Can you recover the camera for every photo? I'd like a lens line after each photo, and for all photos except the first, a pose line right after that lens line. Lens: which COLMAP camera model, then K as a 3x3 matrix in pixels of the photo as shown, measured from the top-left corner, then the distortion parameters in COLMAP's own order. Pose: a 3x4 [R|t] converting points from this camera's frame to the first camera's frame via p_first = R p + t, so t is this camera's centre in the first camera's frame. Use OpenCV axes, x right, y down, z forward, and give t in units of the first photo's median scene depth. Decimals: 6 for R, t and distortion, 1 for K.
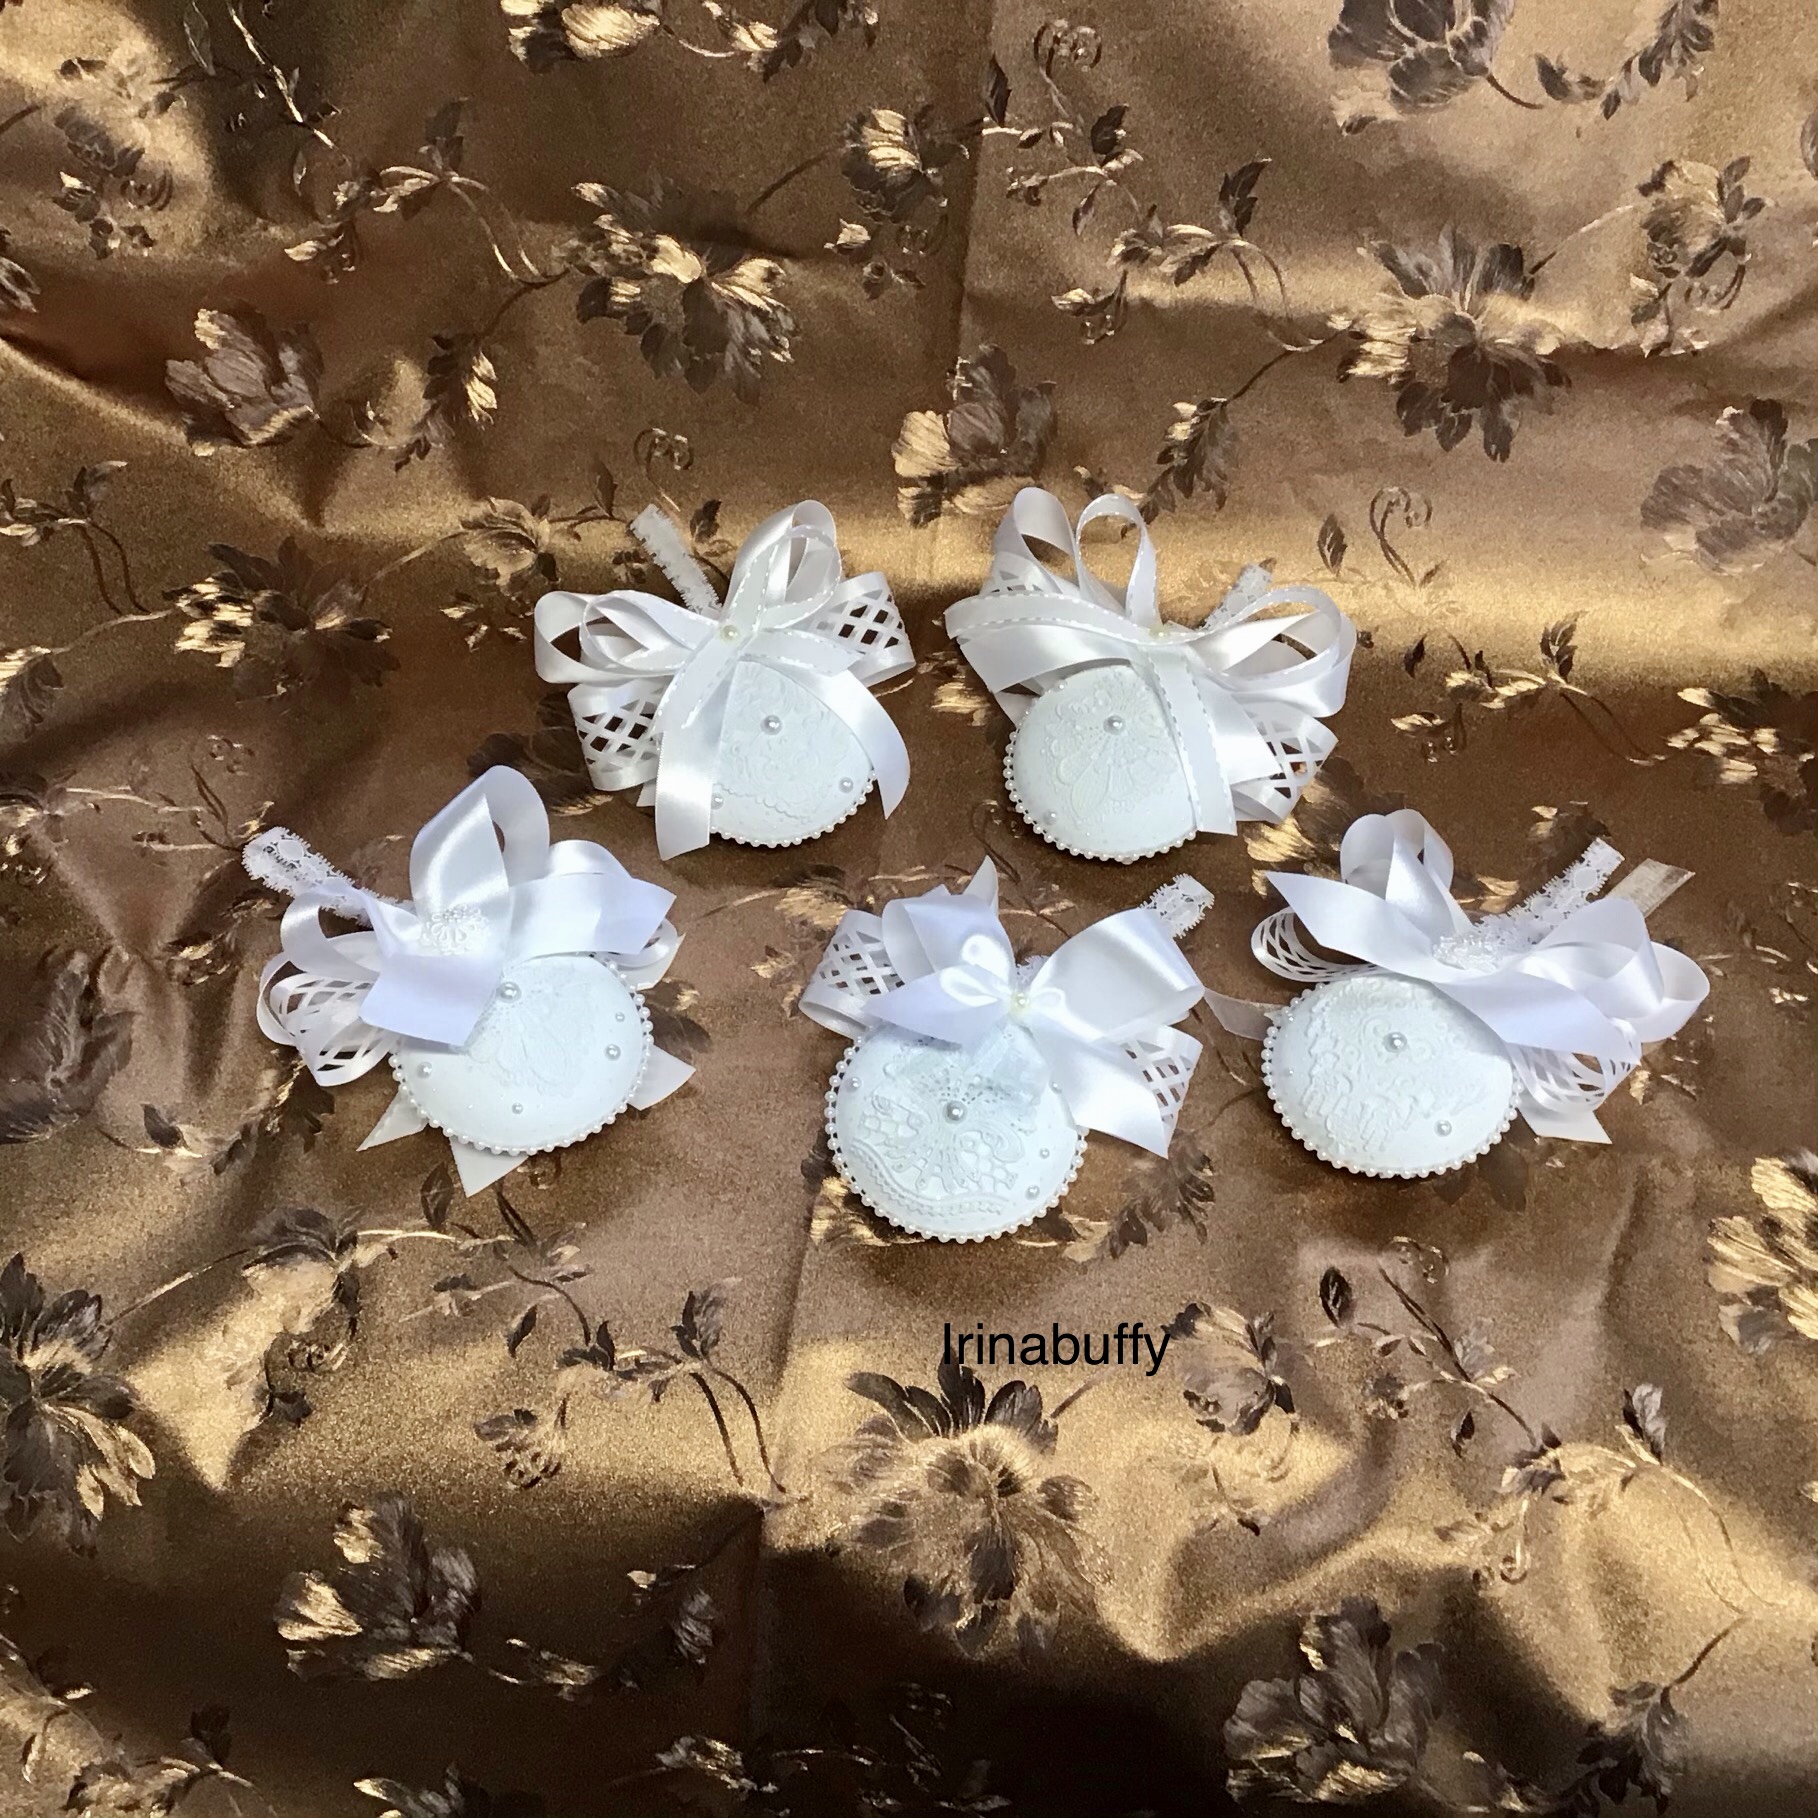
lens RADIAL K [[2200.9, 0, 898.0], [0, 2200.9, 897.6], [0, 0, 1]] dist [0.152943, -0.341633]
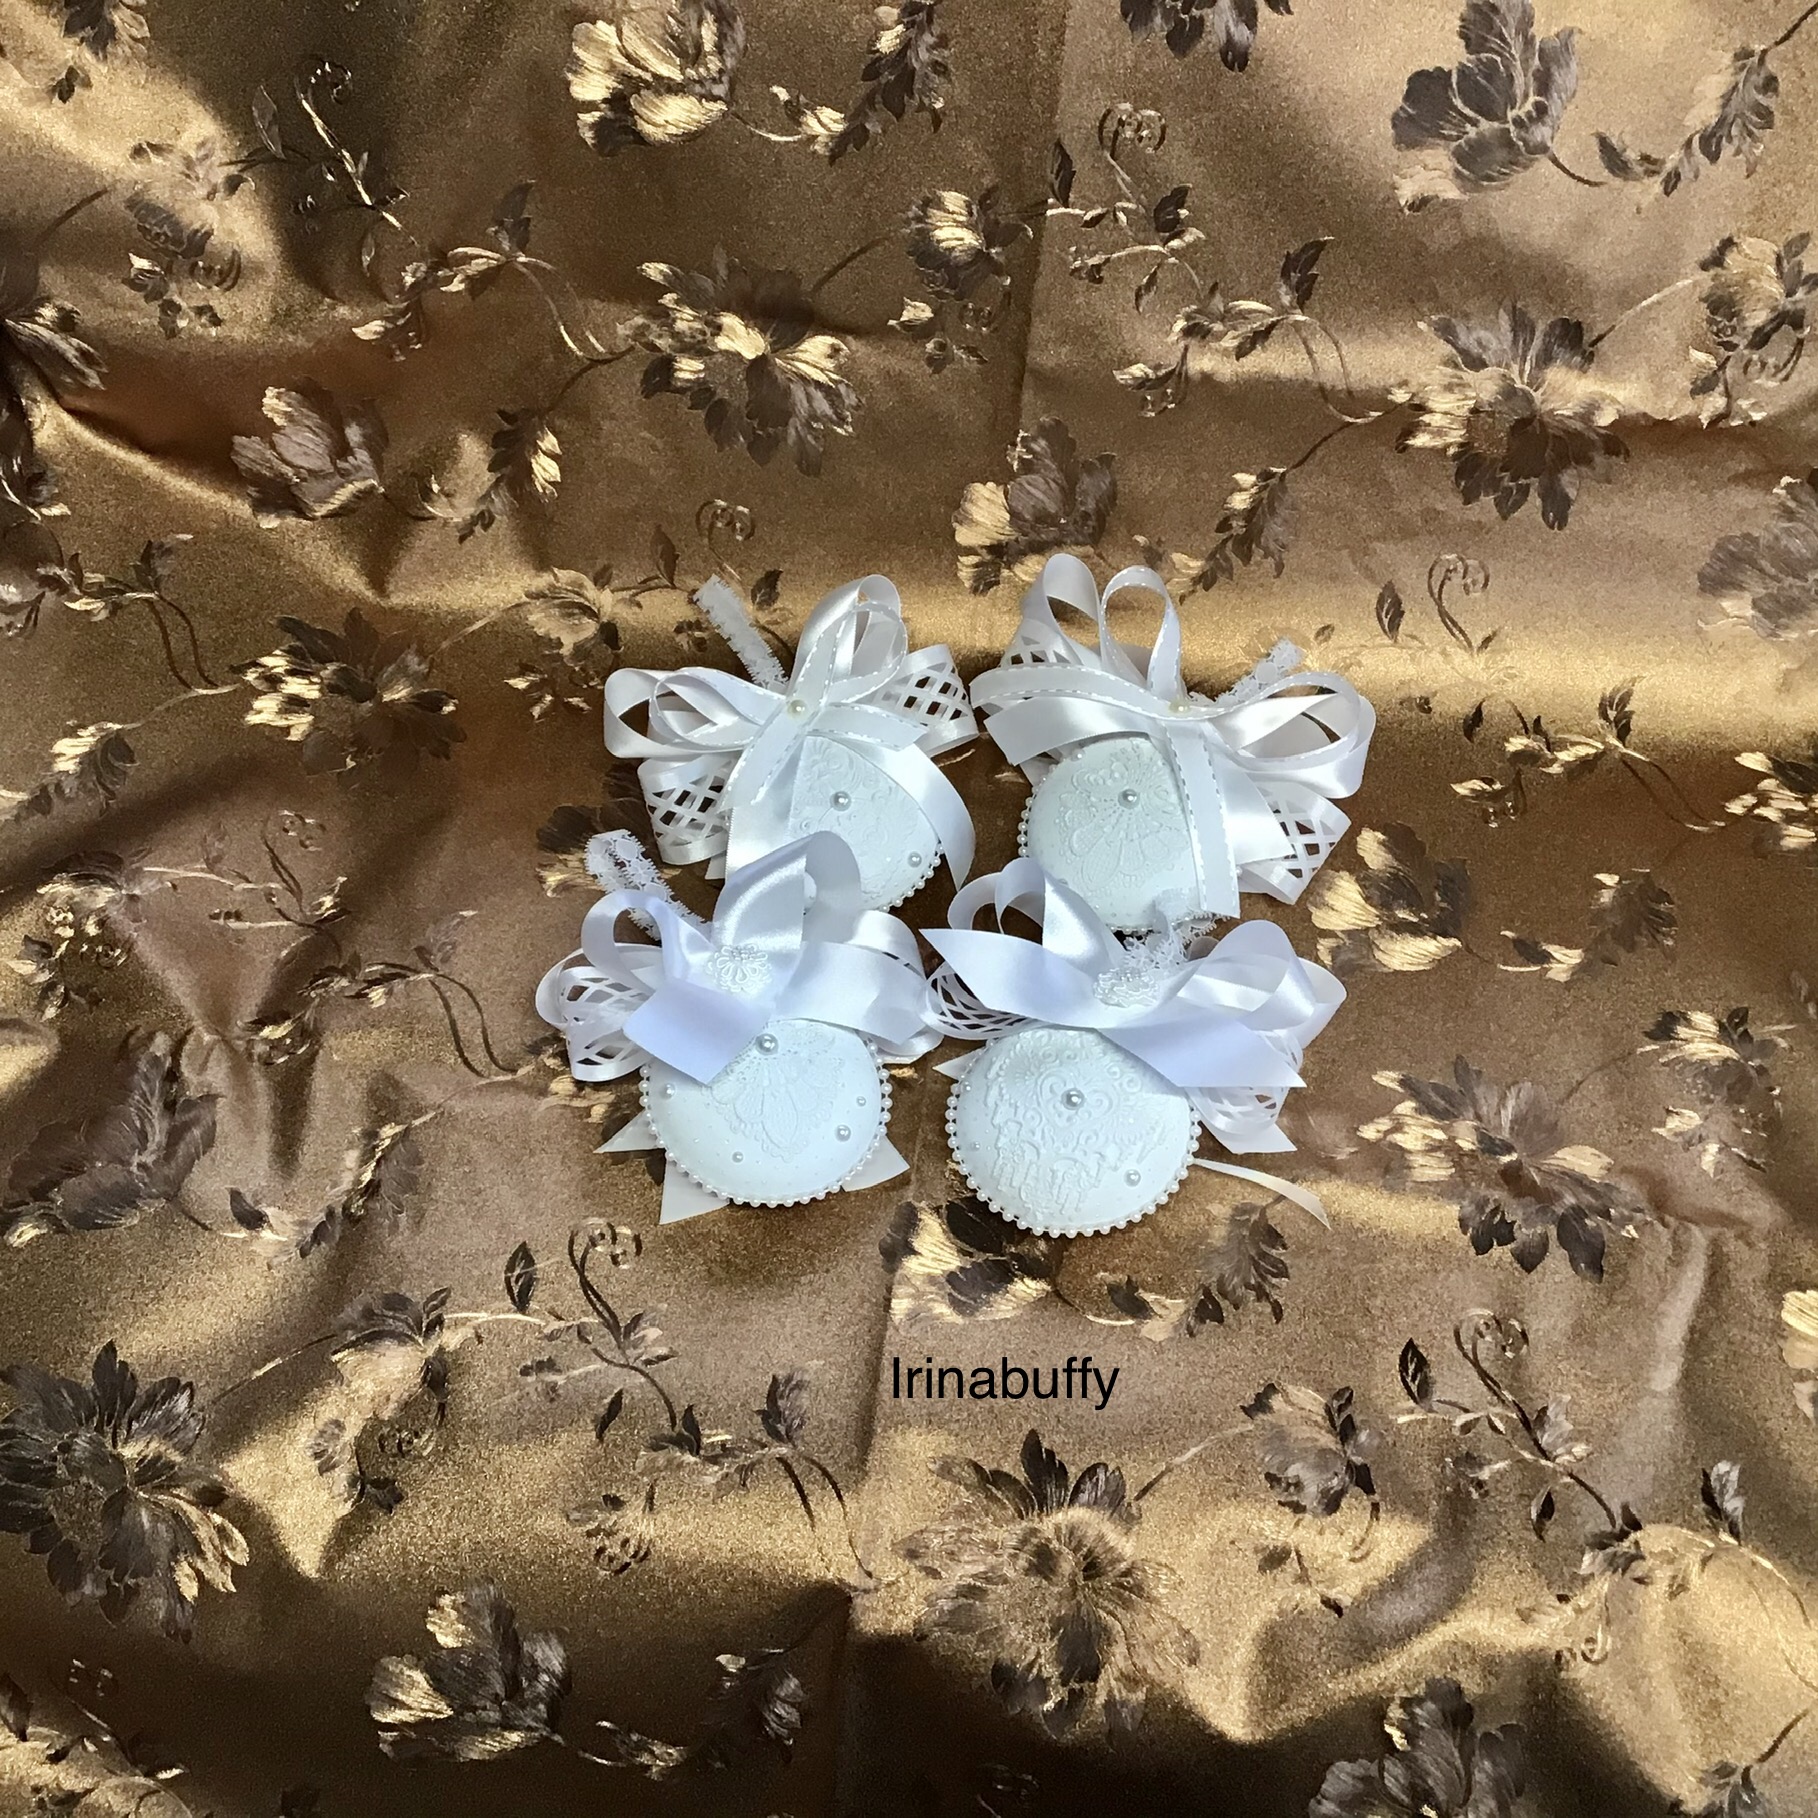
lens RADIAL K [[2200.9, 0, 898.0], [0, 2200.9, 897.6], [0, 0, 1]] dist [0.152943, -0.341633]
pose [[0.999983, -0.005836, -0.000640, -0.029332], [0.005837, 0.999979, 0.002800, -0.034961], [0.000623, -0.002803, 0.999996, -0.008488]]
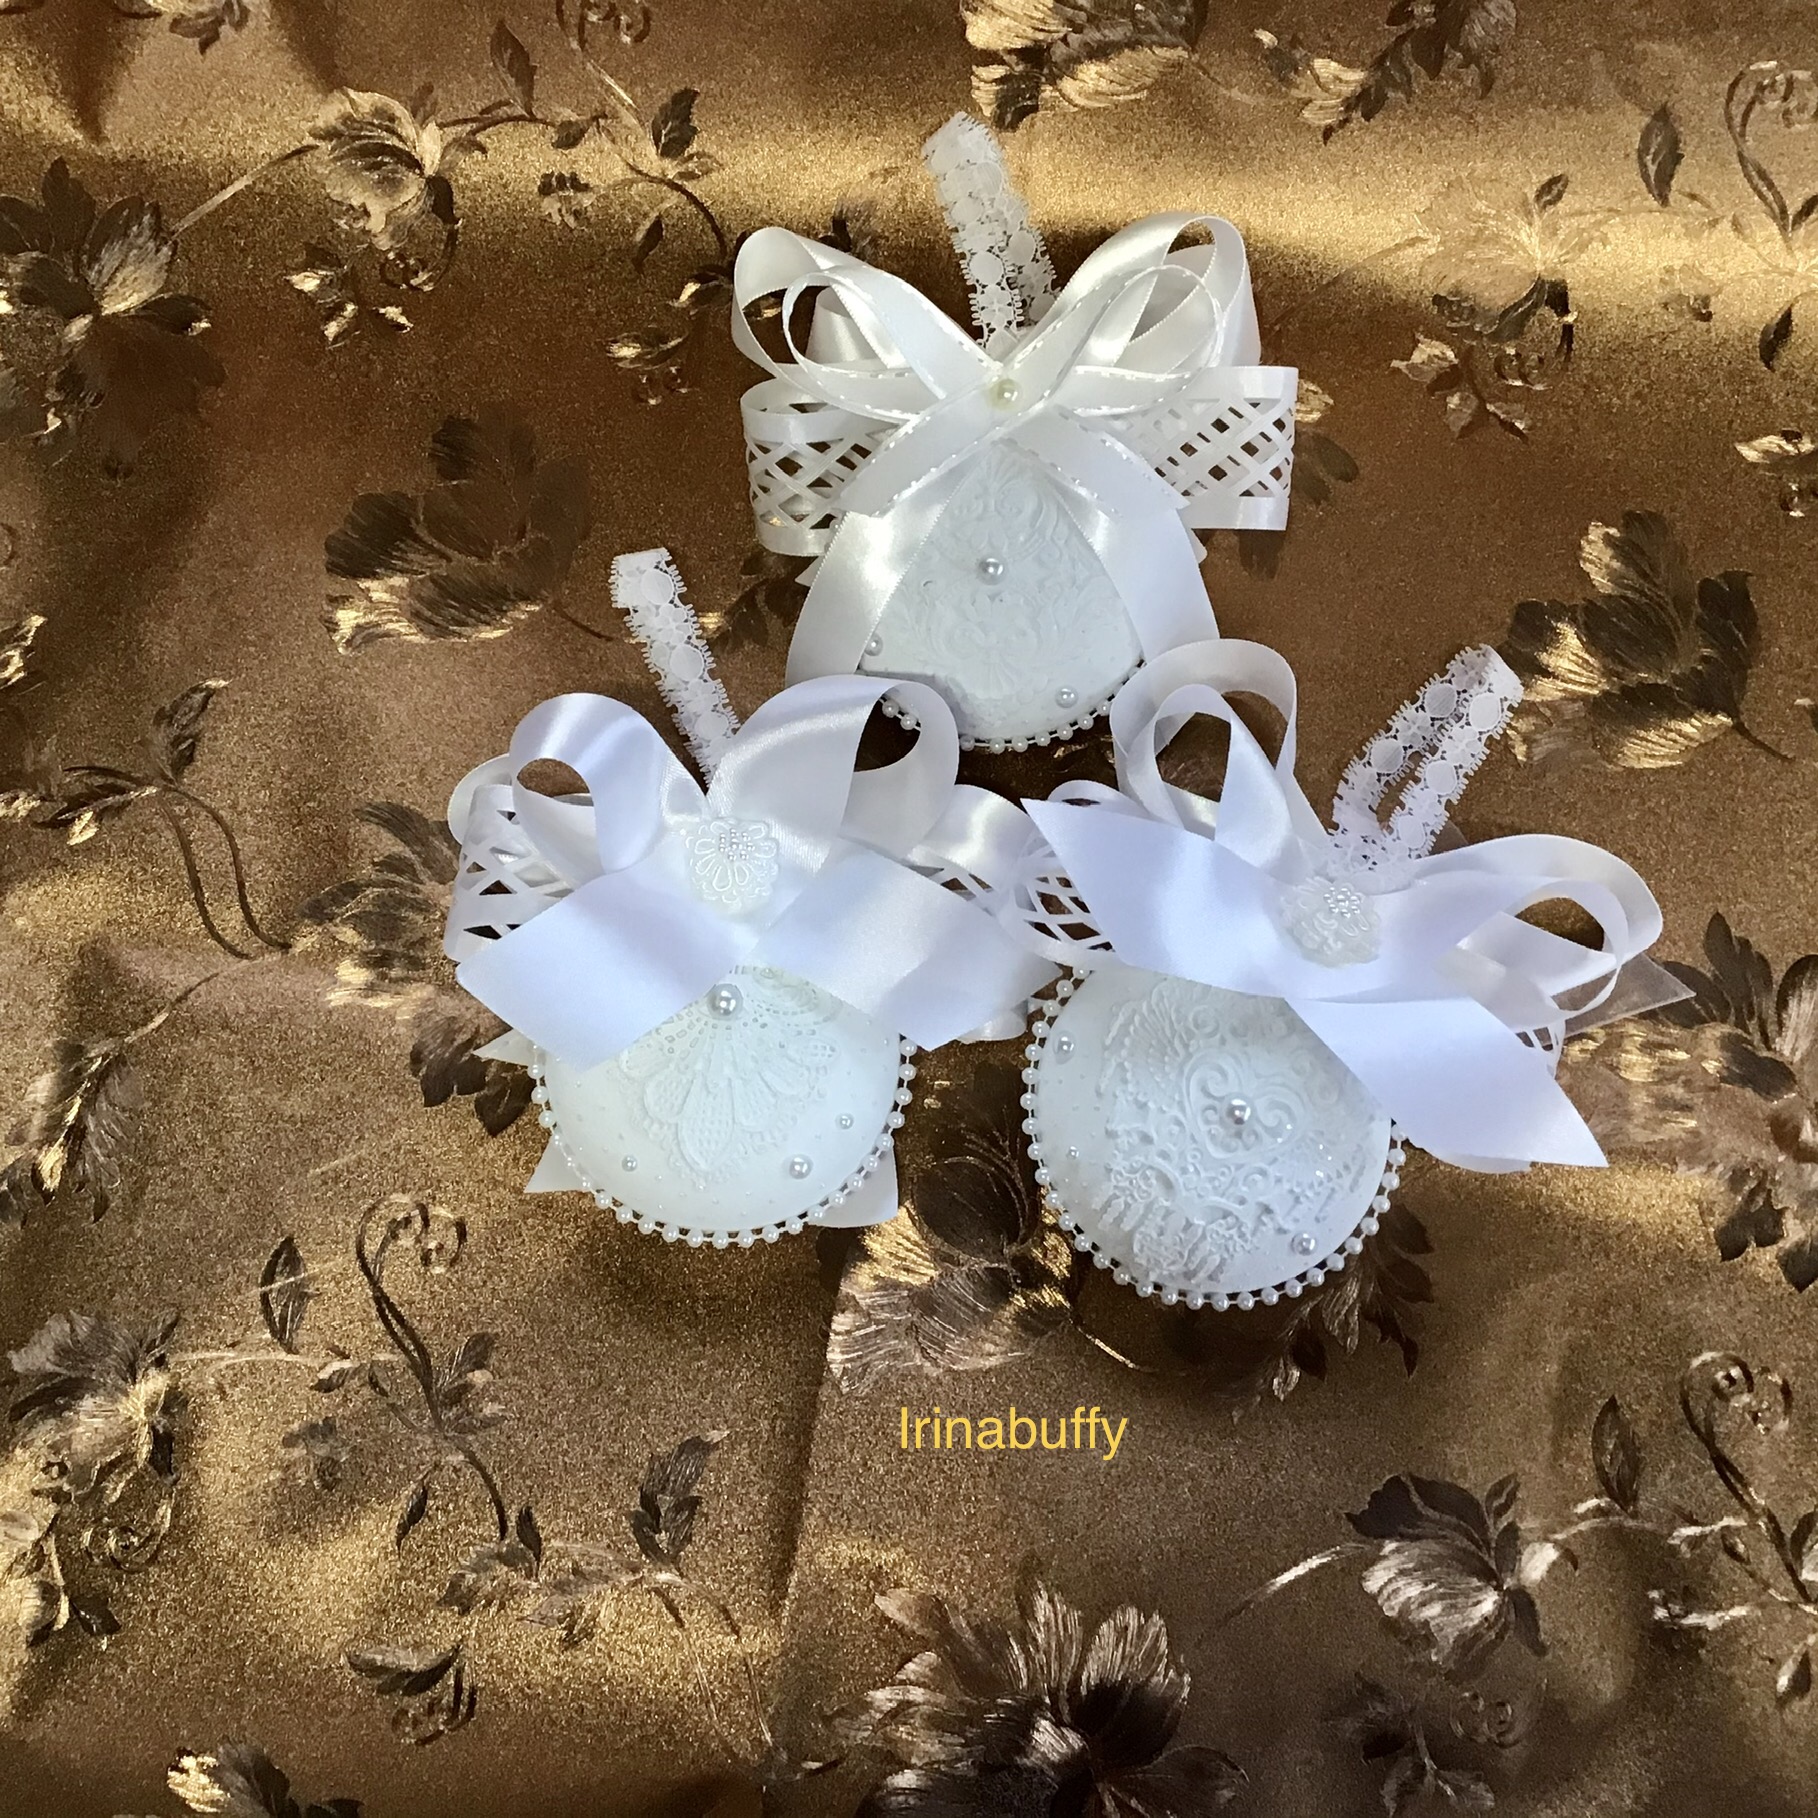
lens RADIAL K [[2256.0, 0, 904.0], [0, 2256.0, 957.5], [0, 0, 1]] dist [0.098763, -0.212691]
pose [[0.998447, 0.000981, -0.055694, 0.018434], [0.015667, 0.954539, 0.297673, -0.145332], [0.053454, -0.298083, 0.953042, 0.319761]]
